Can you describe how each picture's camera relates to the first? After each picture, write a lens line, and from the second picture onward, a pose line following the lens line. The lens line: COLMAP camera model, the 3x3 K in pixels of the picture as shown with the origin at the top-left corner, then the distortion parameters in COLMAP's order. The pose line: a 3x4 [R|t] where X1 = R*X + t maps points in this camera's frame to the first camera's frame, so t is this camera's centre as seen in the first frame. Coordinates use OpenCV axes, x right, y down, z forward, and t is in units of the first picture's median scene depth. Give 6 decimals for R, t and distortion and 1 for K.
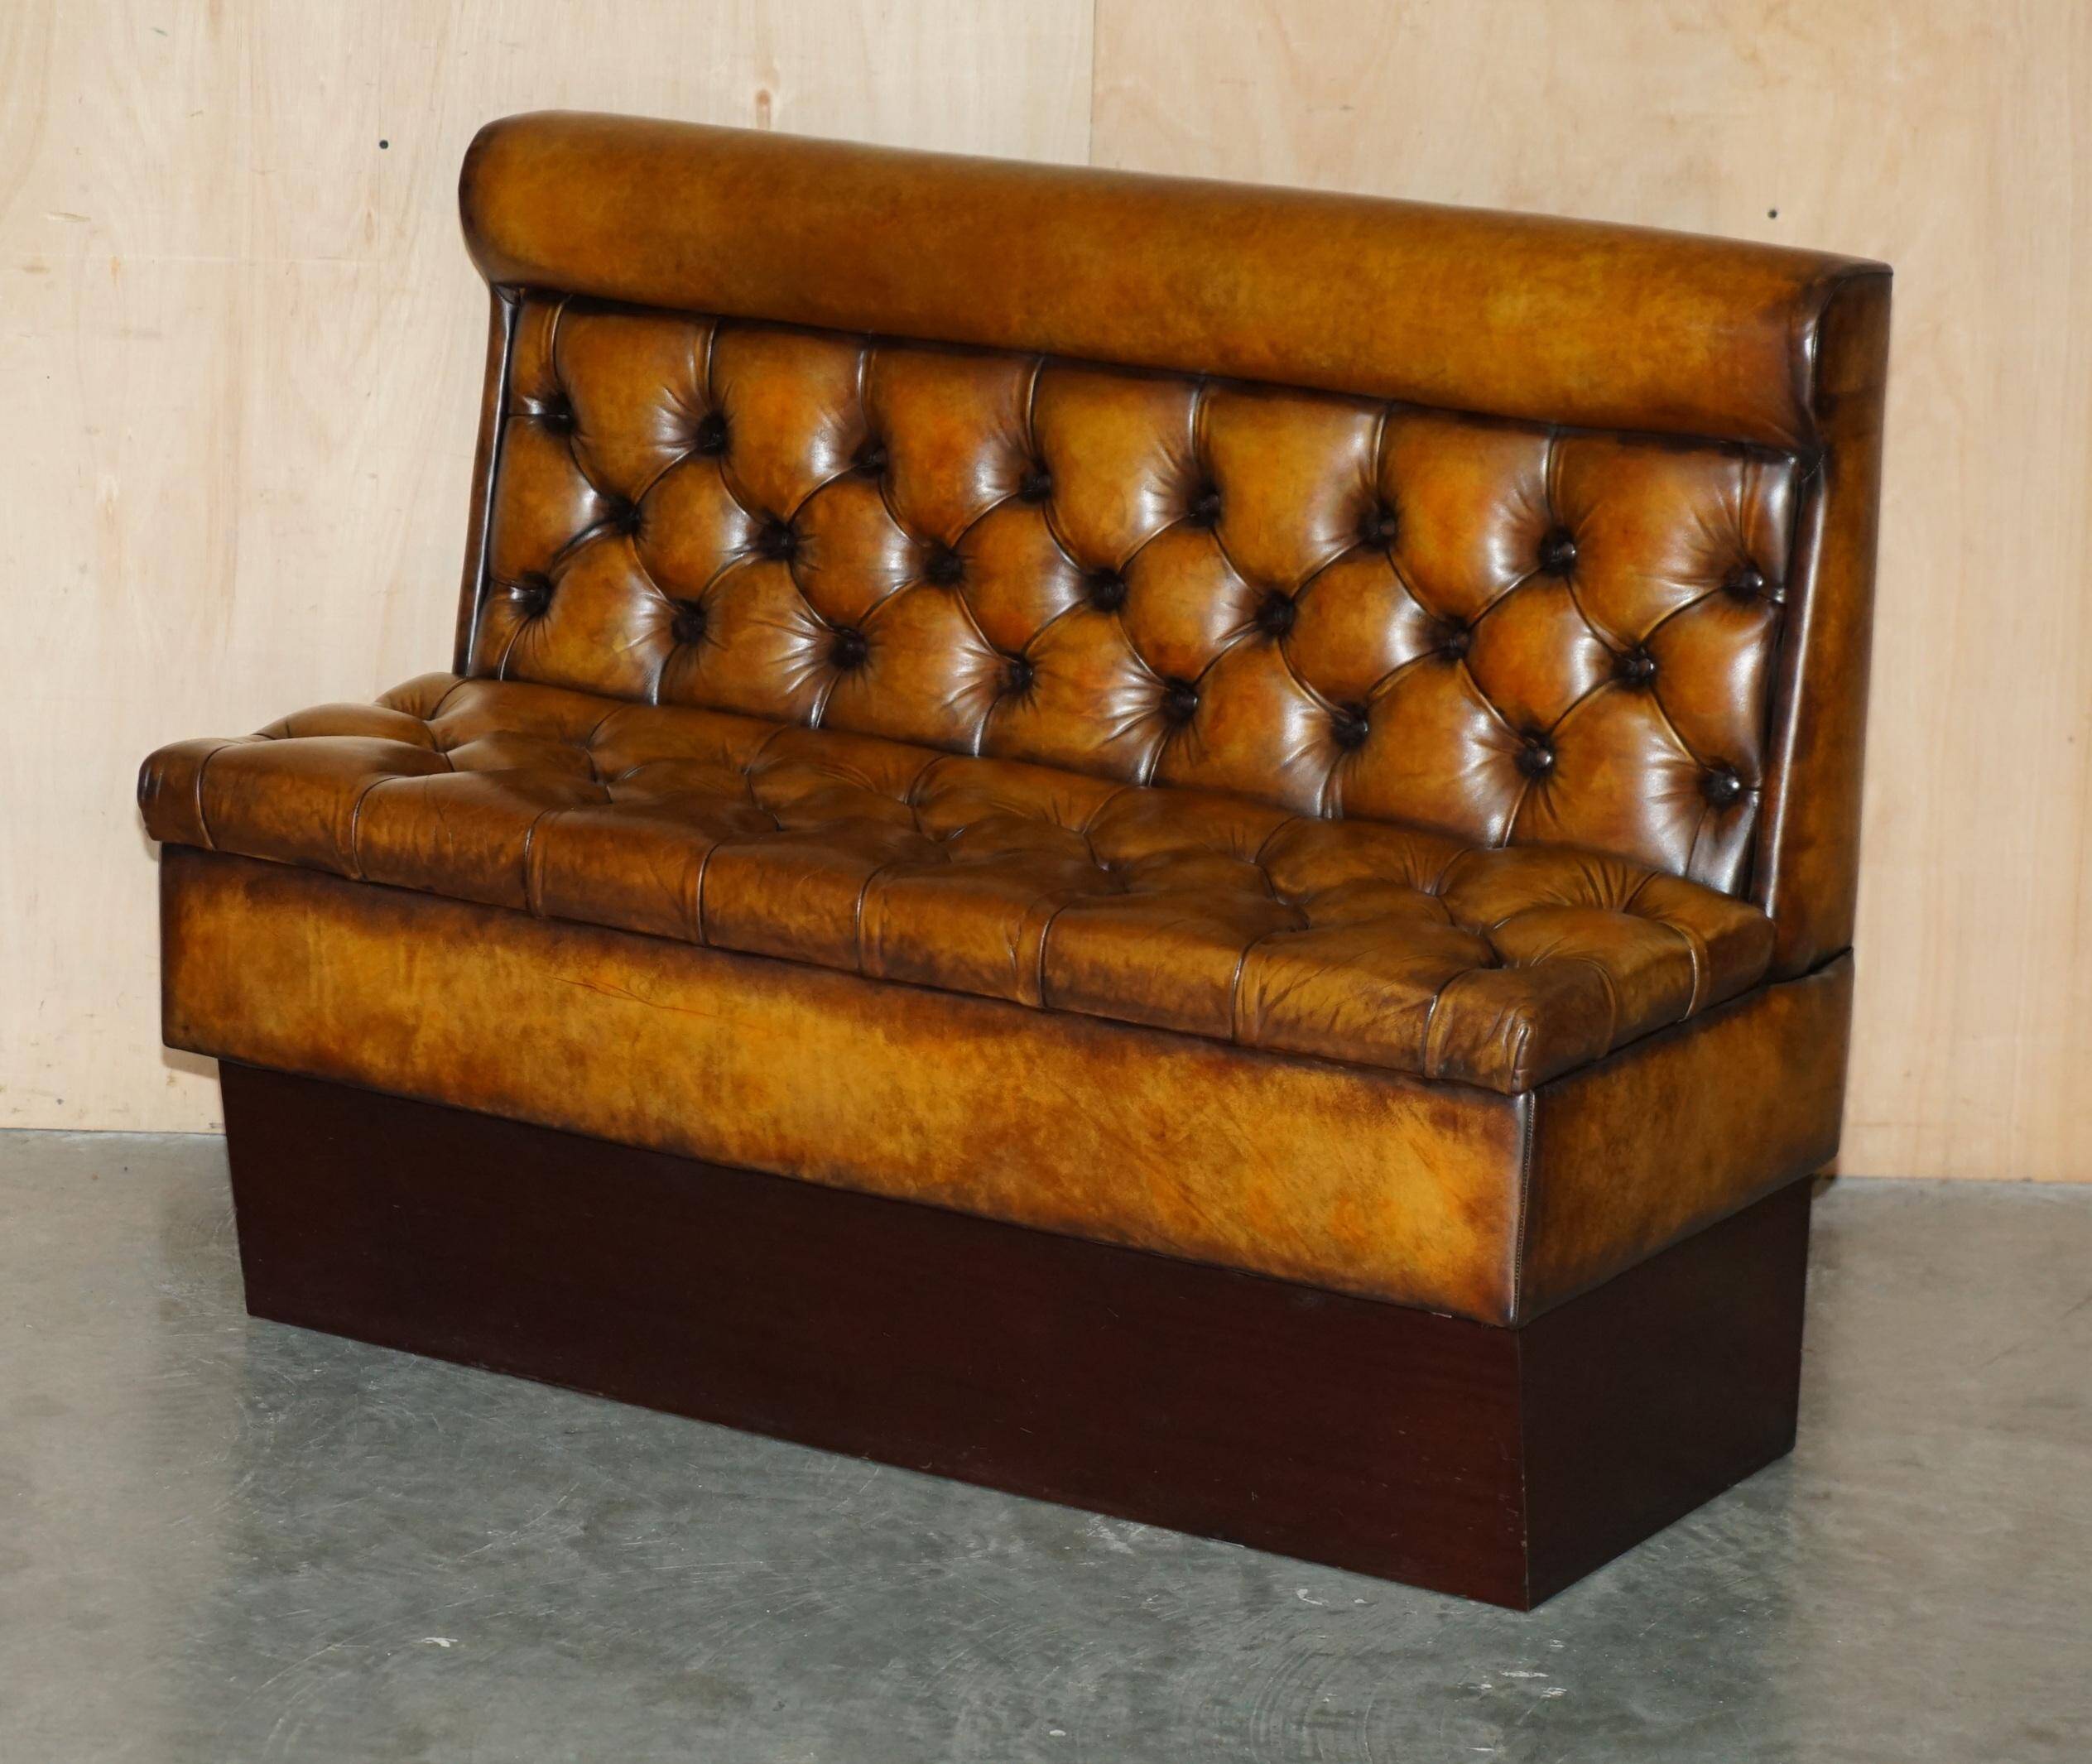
lens RADIAL K [[6688.7, 0, 1042.6], [0, 6688.7, 883.5], [0, 0, 1]] dist [-0.084996, 0.000000]
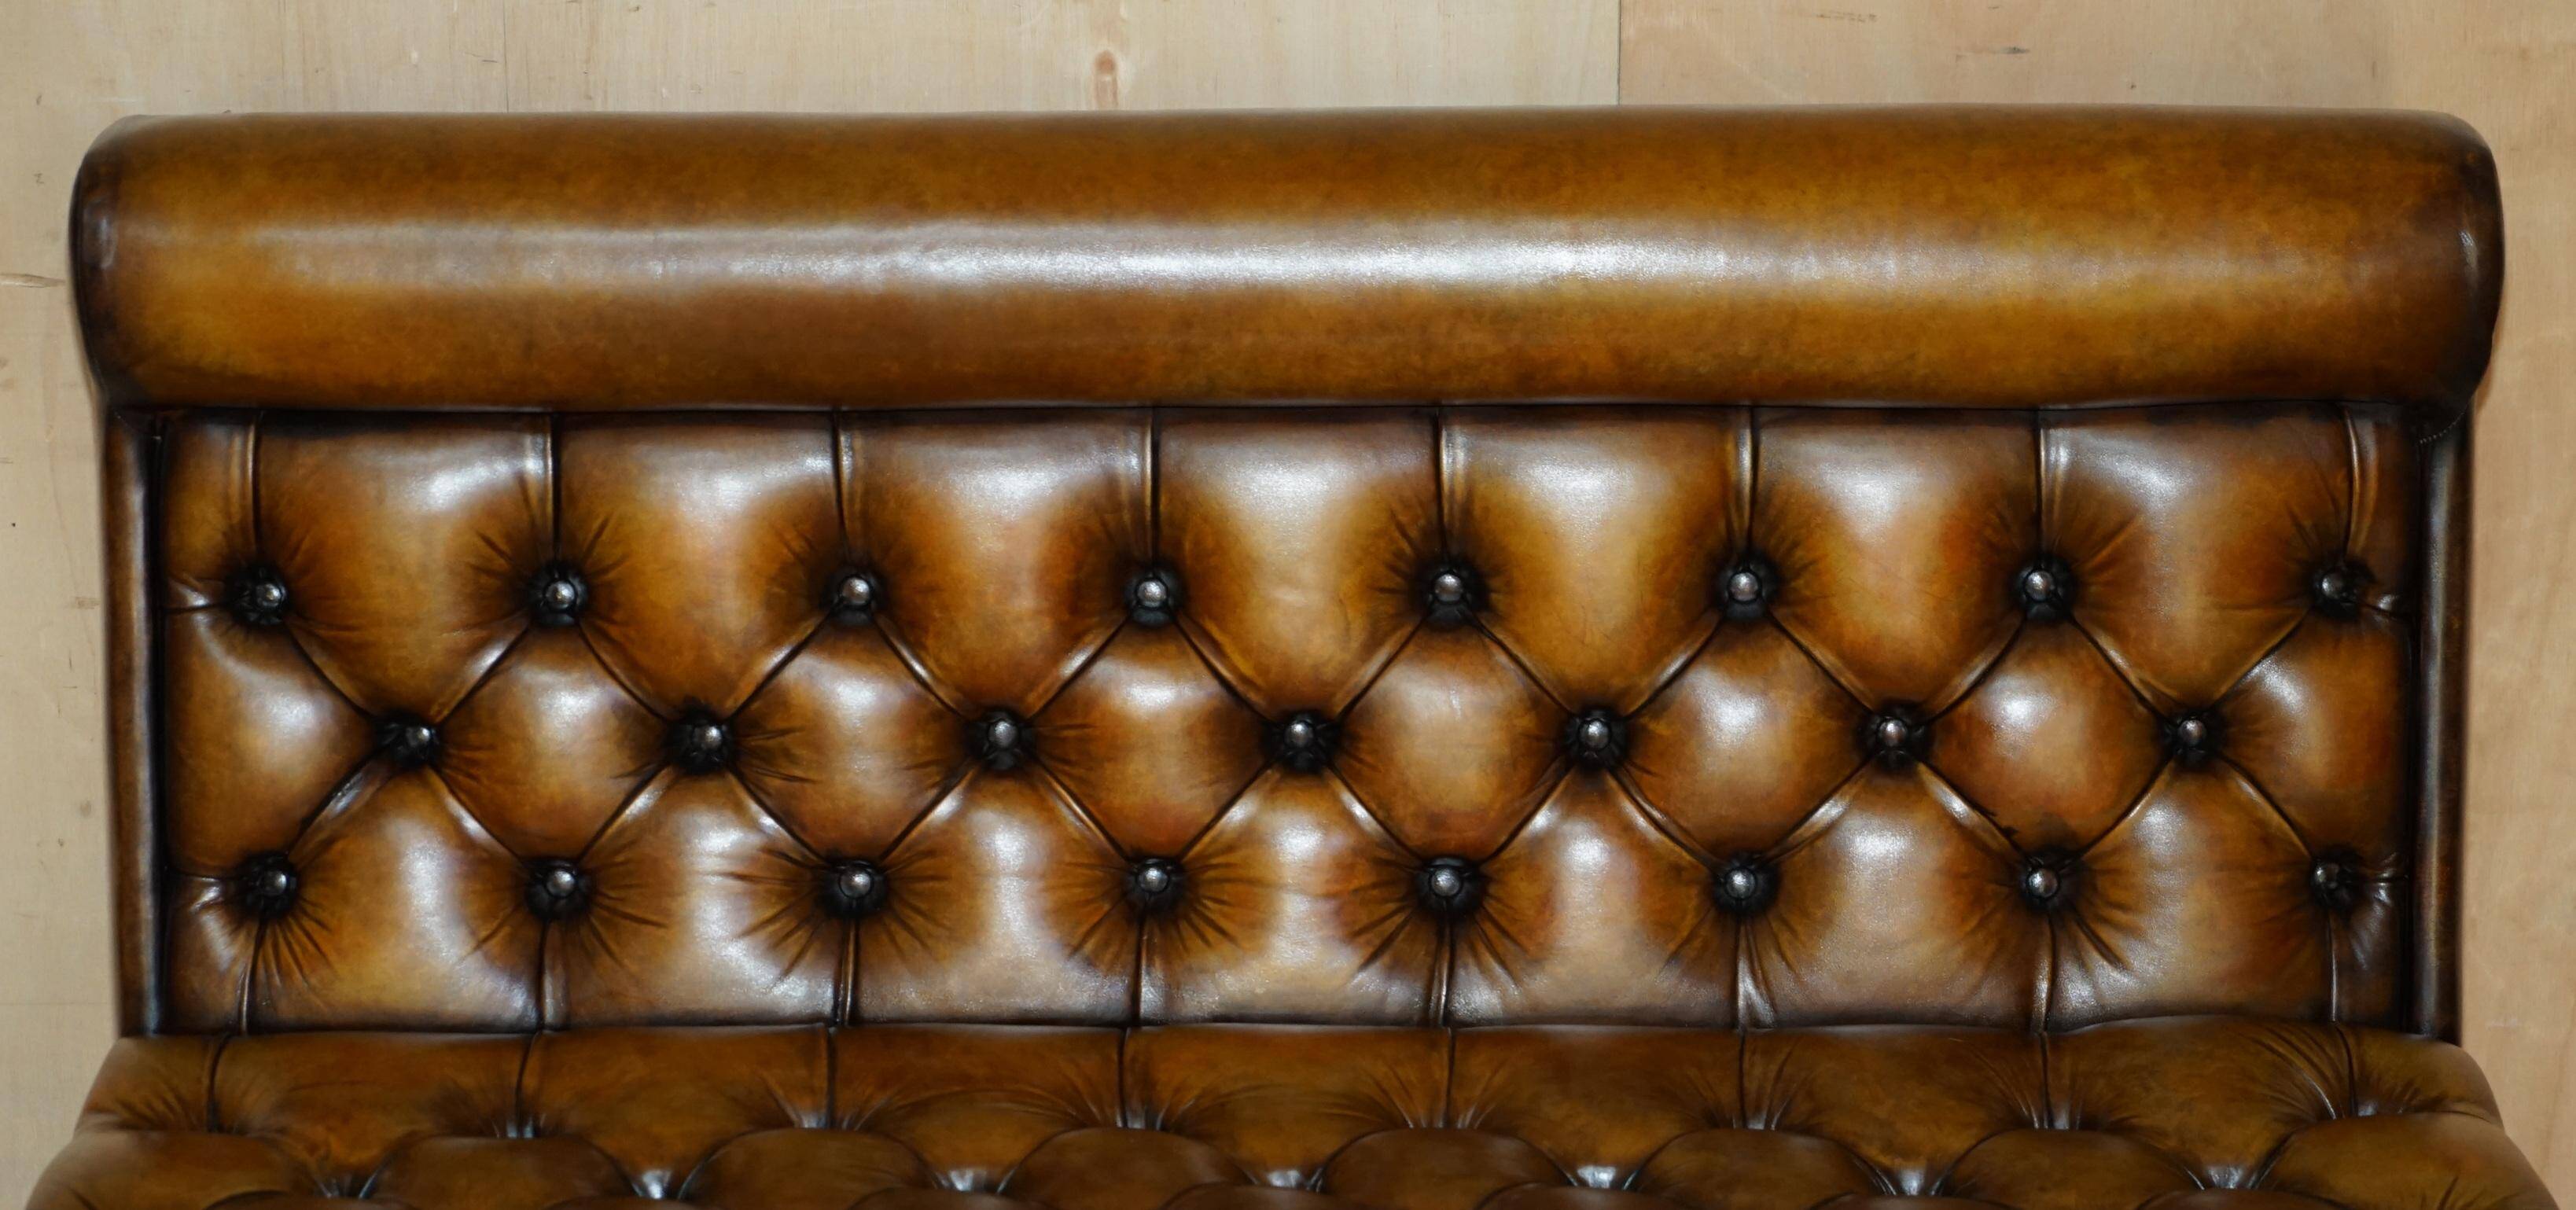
lens RADIAL K [[5973.1, 0, 1367.7], [0, 5973.1, 863.2], [0, 0, 1]] dist [-0.054615, 0.000000]
pose [[0.843185, -0.194072, 0.501374, -0.292737], [0.152077, 0.980583, 0.123809, -0.107617], [-0.515667, -0.028146, 0.856327, 0.503446]]
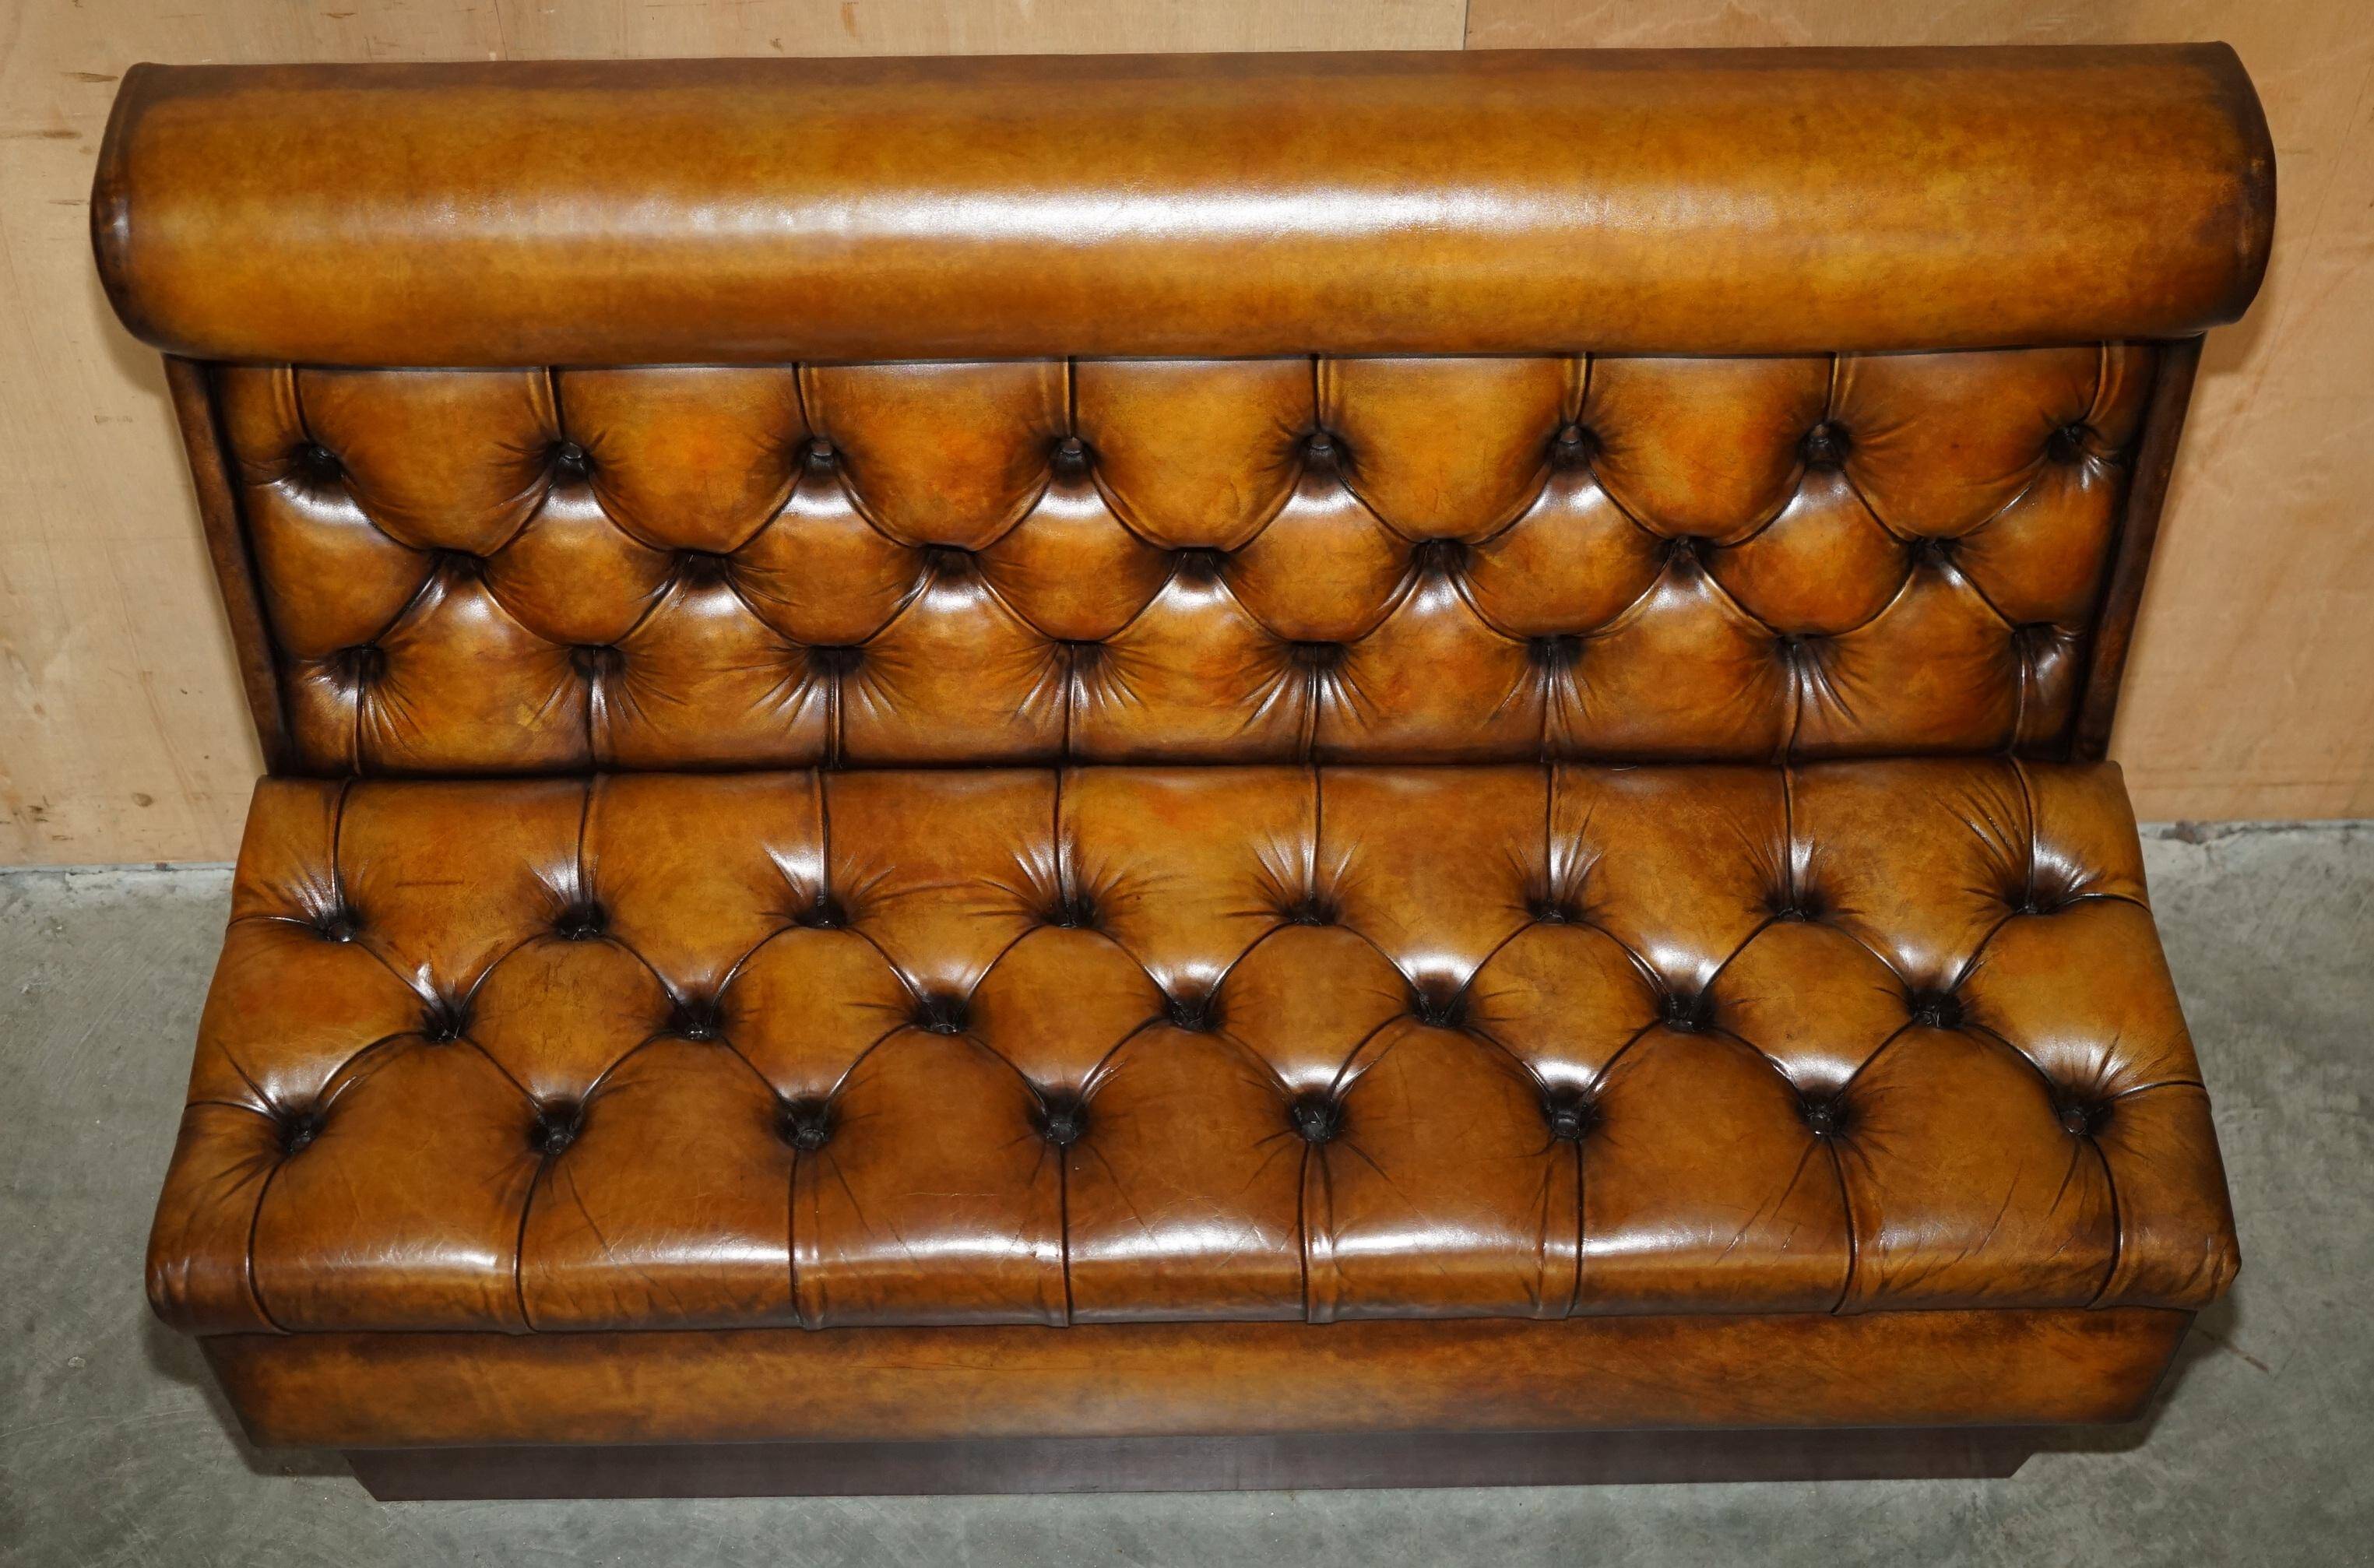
lens RADIAL K [[3270.0, 0, 1195.5], [0, 3270.0, 798.2], [0, 0, 1]] dist [-0.012649, 0.000000]
pose [[0.840792, -0.439837, 0.315614, -0.131352], [0.153939, 0.753185, 0.639542, -0.281896], [-0.519010, -0.489137, 0.700981, 0.731274]]
